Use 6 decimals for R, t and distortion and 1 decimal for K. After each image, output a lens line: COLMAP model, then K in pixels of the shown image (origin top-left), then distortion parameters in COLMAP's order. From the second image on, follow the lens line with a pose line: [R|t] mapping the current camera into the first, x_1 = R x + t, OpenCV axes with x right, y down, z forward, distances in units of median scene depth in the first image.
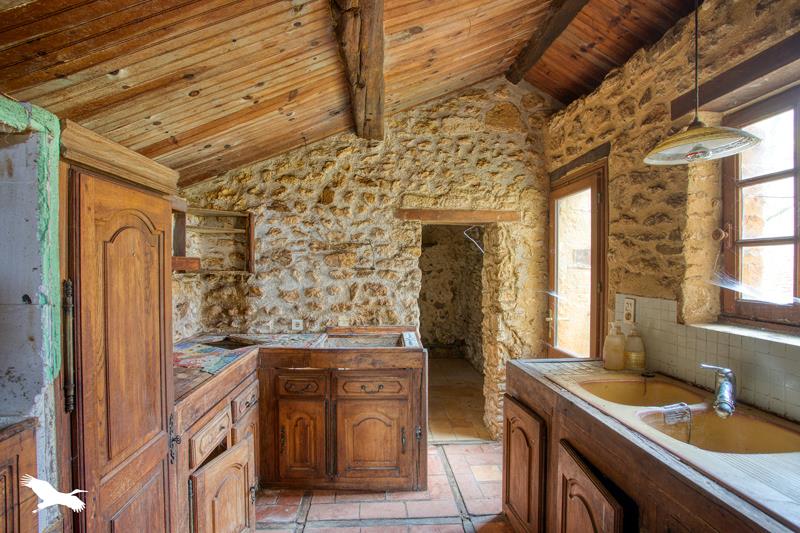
lens RADIAL K [[392.5, 0, 398.4], [0, 392.5, 266.6], [0, 0, 1]] dist [-0.022541, 0.000529]
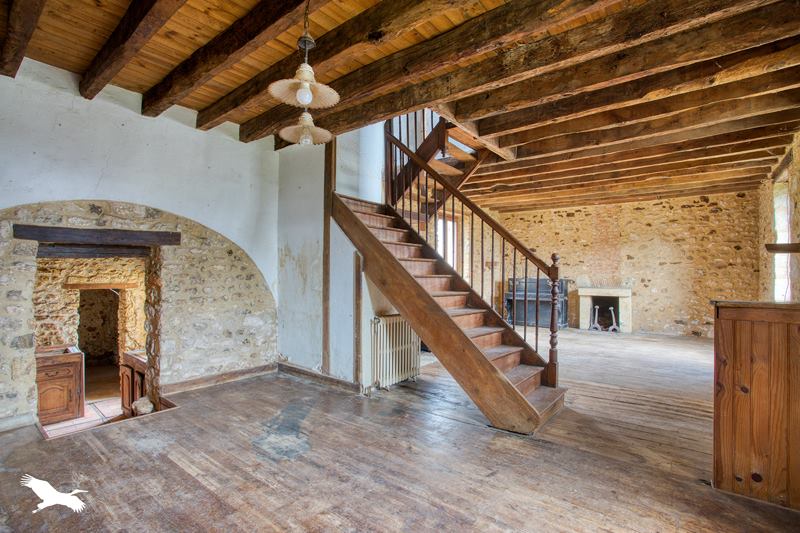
lens RADIAL K [[392.5, 0, 397.9], [0, 392.5, 267.5], [0, 0, 1]] dist [-0.022541, 0.000529]
pose [[0.717491, 0.006519, 0.696538, -0.146257], [0.004057, 0.999900, -0.013536, -0.193475], [-0.696556, 0.012538, 0.717393, -1.497296]]
